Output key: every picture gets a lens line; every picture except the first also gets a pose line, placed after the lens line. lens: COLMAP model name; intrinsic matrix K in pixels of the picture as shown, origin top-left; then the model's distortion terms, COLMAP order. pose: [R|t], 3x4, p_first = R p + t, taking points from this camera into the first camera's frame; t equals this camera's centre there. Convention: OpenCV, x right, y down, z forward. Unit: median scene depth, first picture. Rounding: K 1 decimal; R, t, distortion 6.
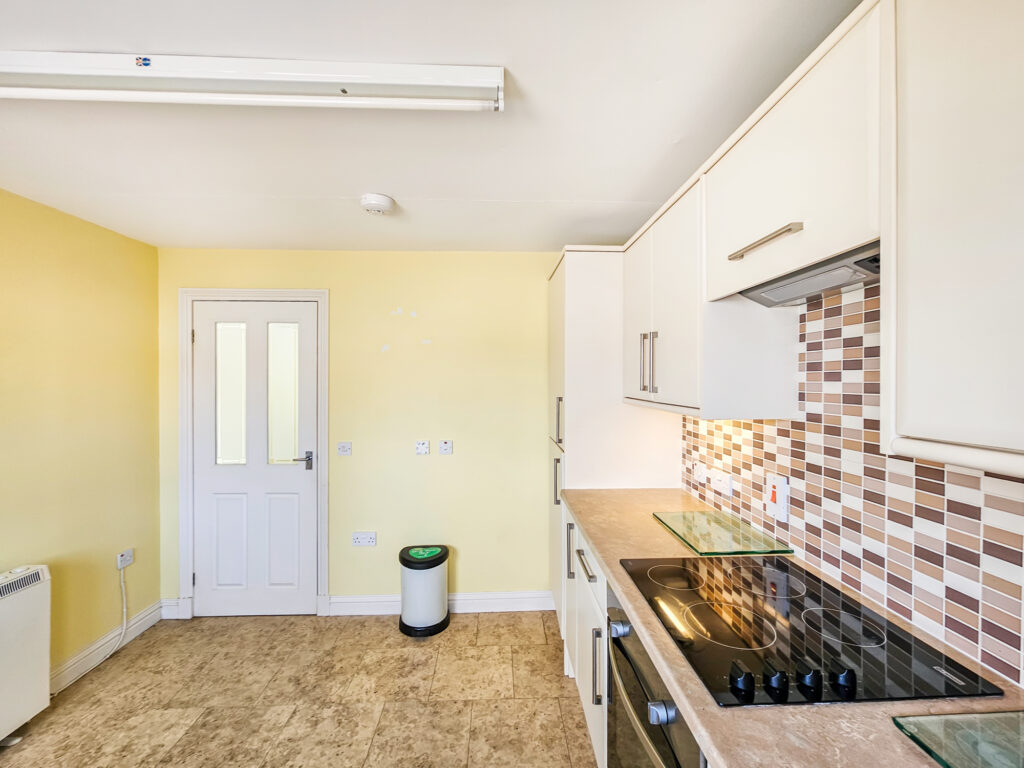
lens RADIAL K [[425.0, 0, 508.2], [0, 425.0, 385.7], [0, 0, 1]] dist [-0.002194, 0.000298]
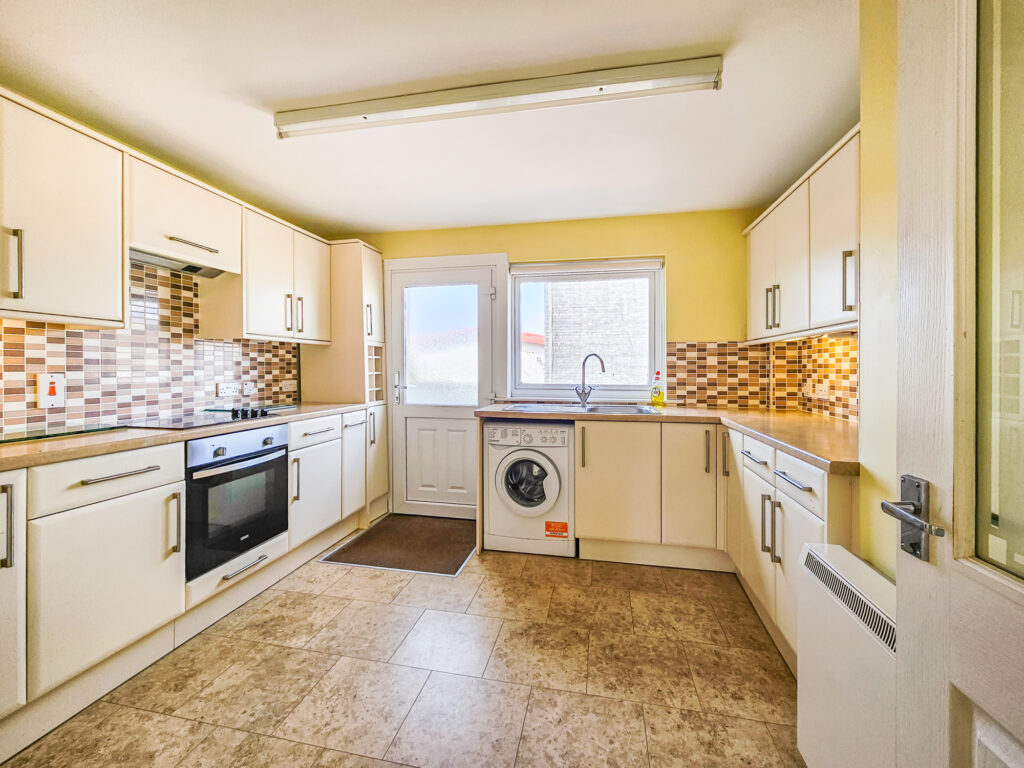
lens RADIAL K [[425.0, 0, 515.0], [0, 425.0, 370.5], [0, 0, 1]] dist [-0.002194, 0.000298]
pose [[-0.975811, 0.000499, 0.218617, -1.120488], [0.004731, 0.999811, 0.018834, 0.202438], [-0.218566, 0.019412, -0.975629, 2.149310]]
